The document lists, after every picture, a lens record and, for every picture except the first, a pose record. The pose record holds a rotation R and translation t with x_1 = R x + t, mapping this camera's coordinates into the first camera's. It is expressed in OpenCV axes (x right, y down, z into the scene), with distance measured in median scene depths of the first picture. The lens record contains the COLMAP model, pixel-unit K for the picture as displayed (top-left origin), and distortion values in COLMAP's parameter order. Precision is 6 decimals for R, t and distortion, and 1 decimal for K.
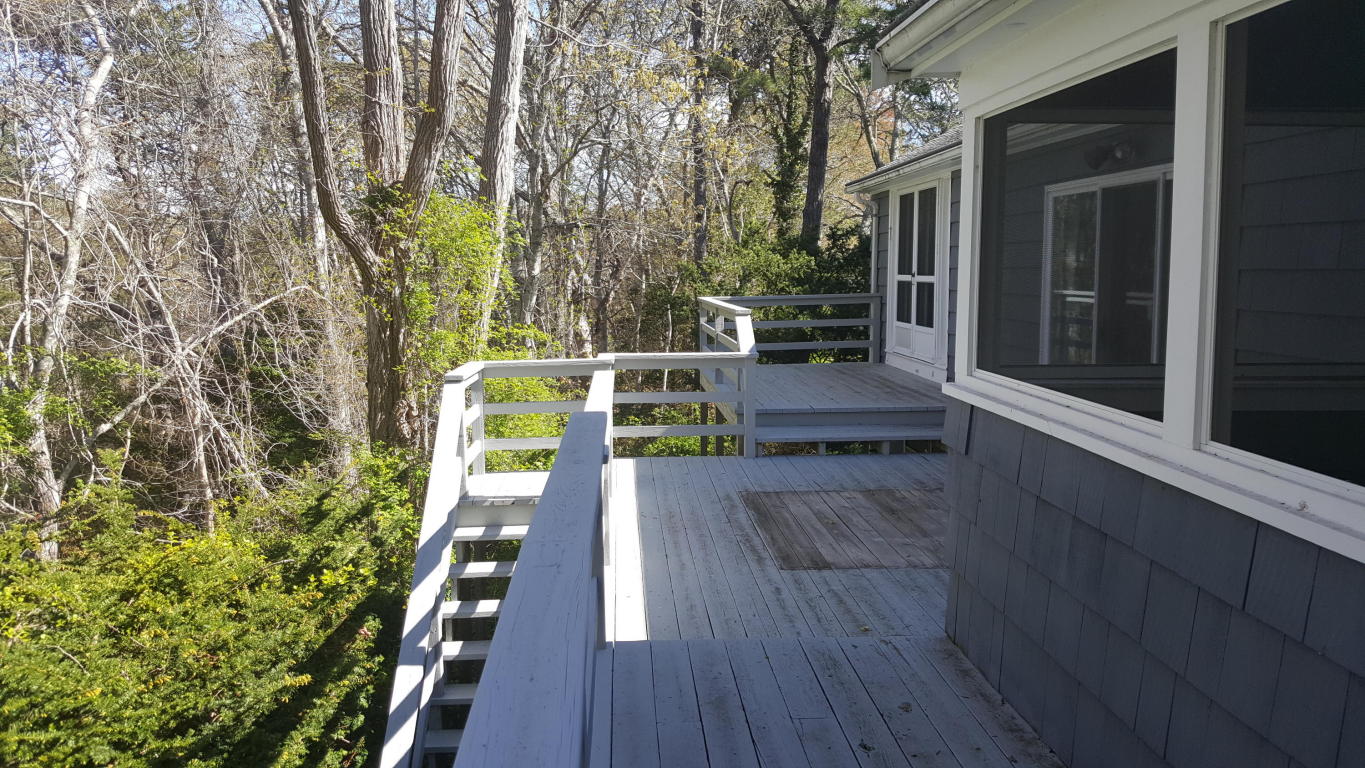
lens RADIAL K [[1018.1, 0, 682.4], [0, 1018.1, 382.8], [0, 0, 1]] dist [0.025692, -0.072283]
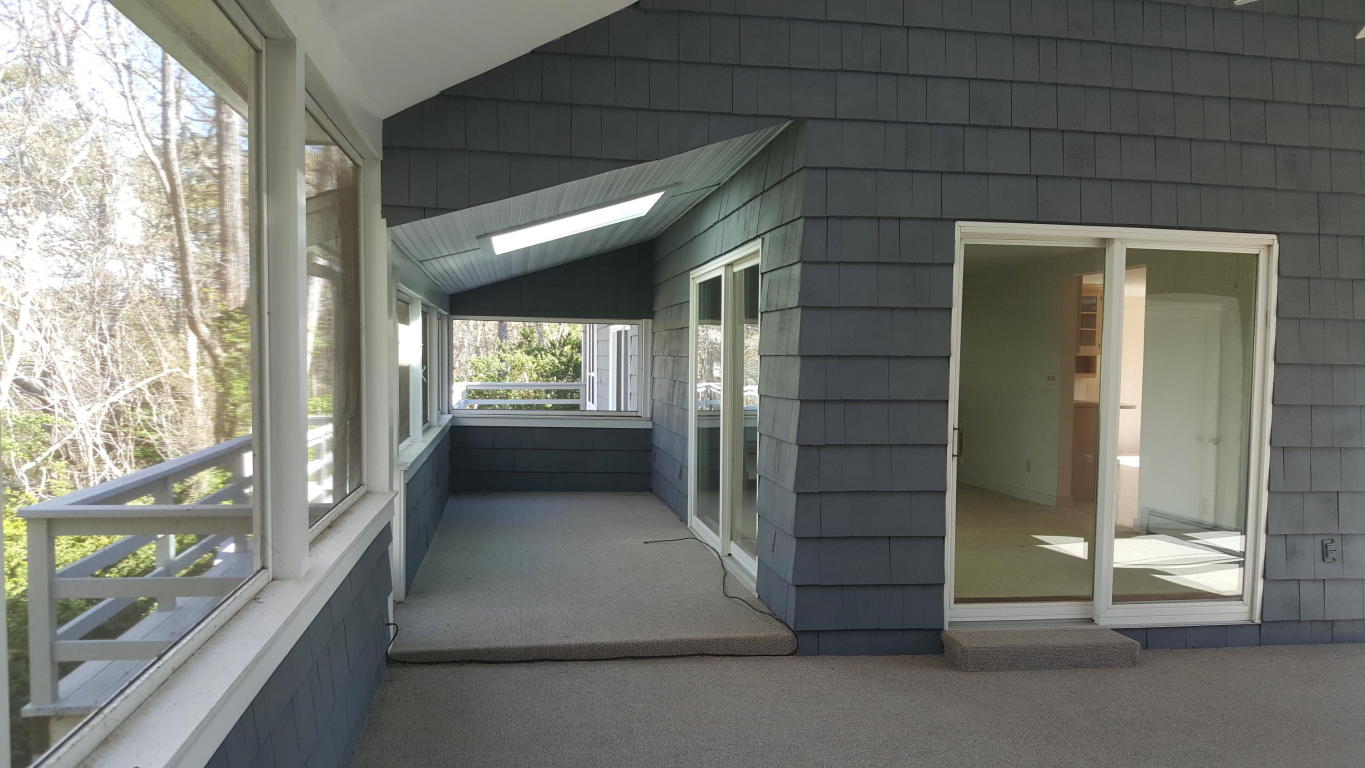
lens RADIAL K [[1018.1, 0, 675.9], [0, 1018.1, 396.6], [0, 0, 1]] dist [0.025692, -0.072283]
pose [[0.994885, 0.009255, 0.100586, 0.211117], [-0.002174, 0.997525, -0.070283, 0.048557], [-0.100987, 0.069705, 0.992443, -0.564016]]
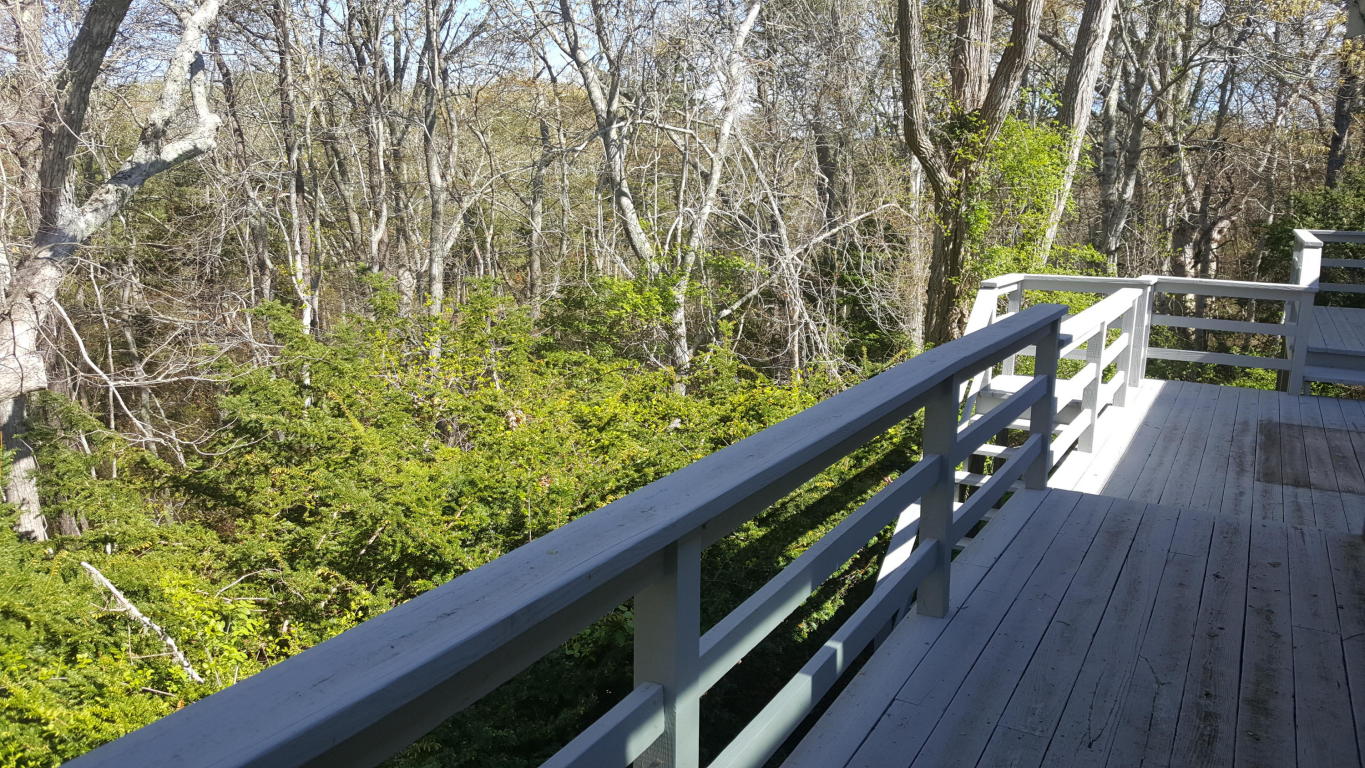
lens RADIAL K [[1018.1, 0, 646.9], [0, 1018.1, 373.6], [0, 0, 1]] dist [0.025692, -0.072283]
pose [[0.822705, 0.121745, -0.555278, 0.061107], [-0.085056, 0.992165, 0.091512, 0.012564], [0.562069, -0.028058, 0.826614, -0.096639]]
